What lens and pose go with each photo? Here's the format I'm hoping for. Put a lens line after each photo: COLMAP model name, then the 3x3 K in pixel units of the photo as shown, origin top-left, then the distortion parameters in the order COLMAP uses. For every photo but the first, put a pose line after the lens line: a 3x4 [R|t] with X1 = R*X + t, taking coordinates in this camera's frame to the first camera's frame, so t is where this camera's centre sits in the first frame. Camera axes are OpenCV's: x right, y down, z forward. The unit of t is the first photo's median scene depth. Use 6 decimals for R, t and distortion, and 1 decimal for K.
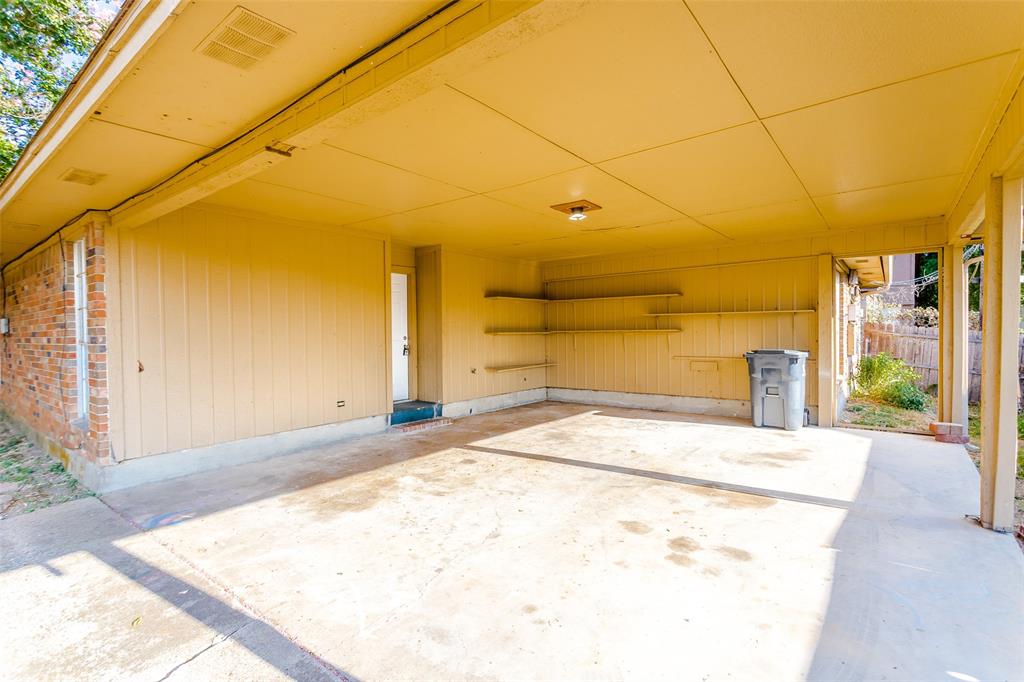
lens RADIAL K [[486.7, 0, 515.1], [0, 486.7, 334.8], [0, 0, 1]] dist [0.000888, 0.000468]
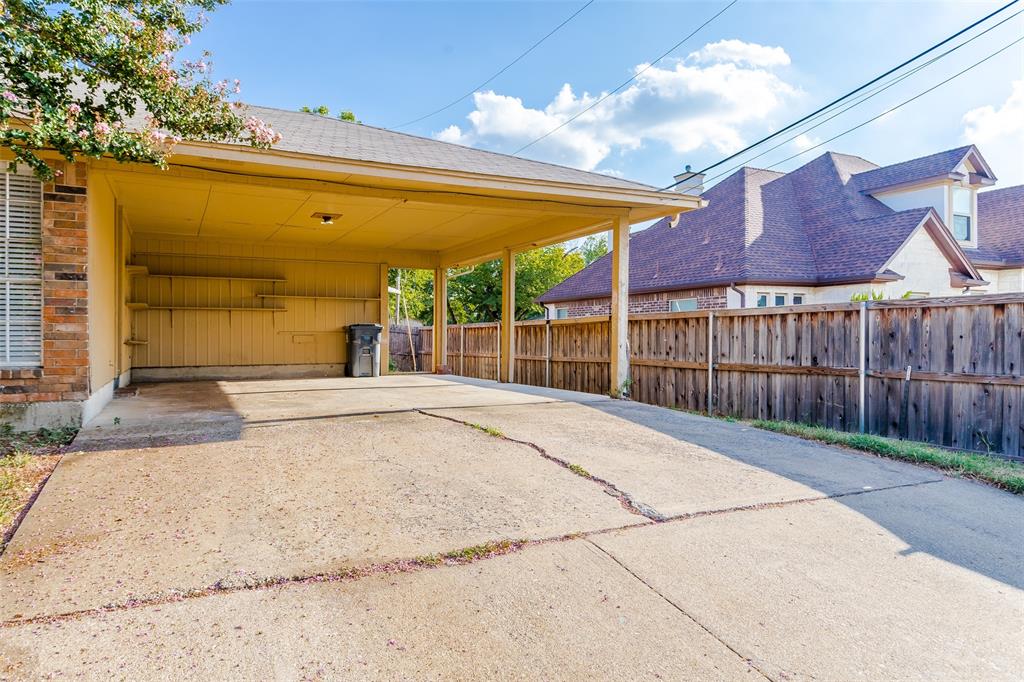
lens RADIAL K [[668.1, 0, 512.0], [0, 668.1, 341.0], [0, 0, 1]] dist [-0.001294, 0.000055]
pose [[0.418813, 0.006702, 0.908048, -1.059807], [0.002230, 0.999962, -0.008409, 0.093744], [-0.908070, 0.005547, 0.418782, -0.243006]]
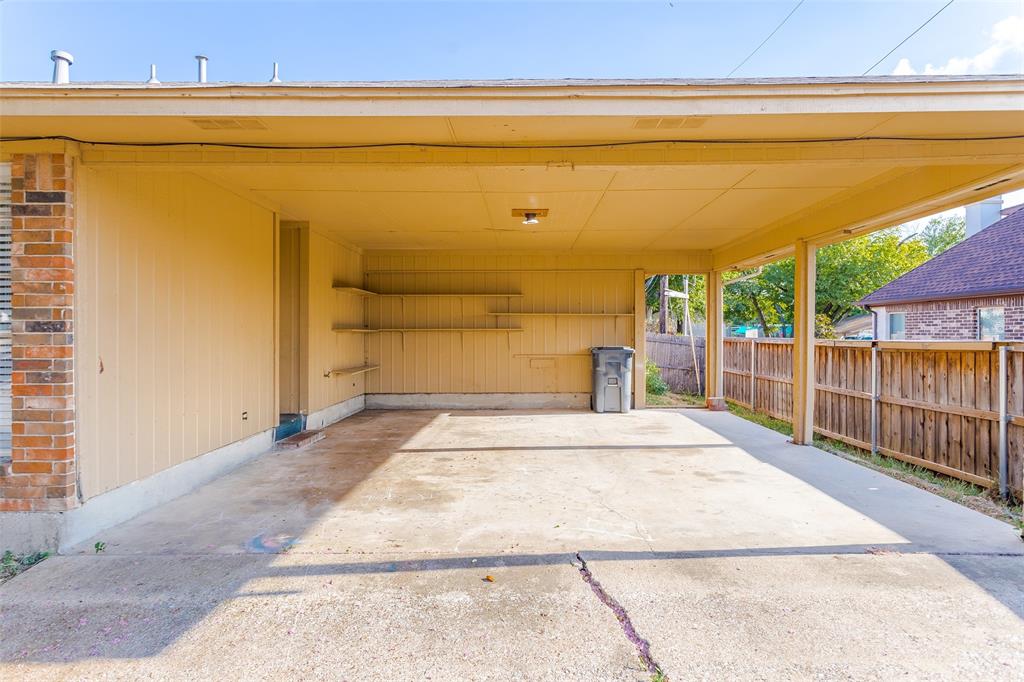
lens RADIAL K [[625.3, 0, 513.3], [0, 625.3, 334.0], [0, 0, 1]] dist [-0.007176, 0.000459]
pose [[0.787586, 0.011355, 0.616100, -0.563541], [-0.004904, 0.999914, -0.012160, 0.018331], [-0.616185, 0.006556, 0.787574, -0.051727]]
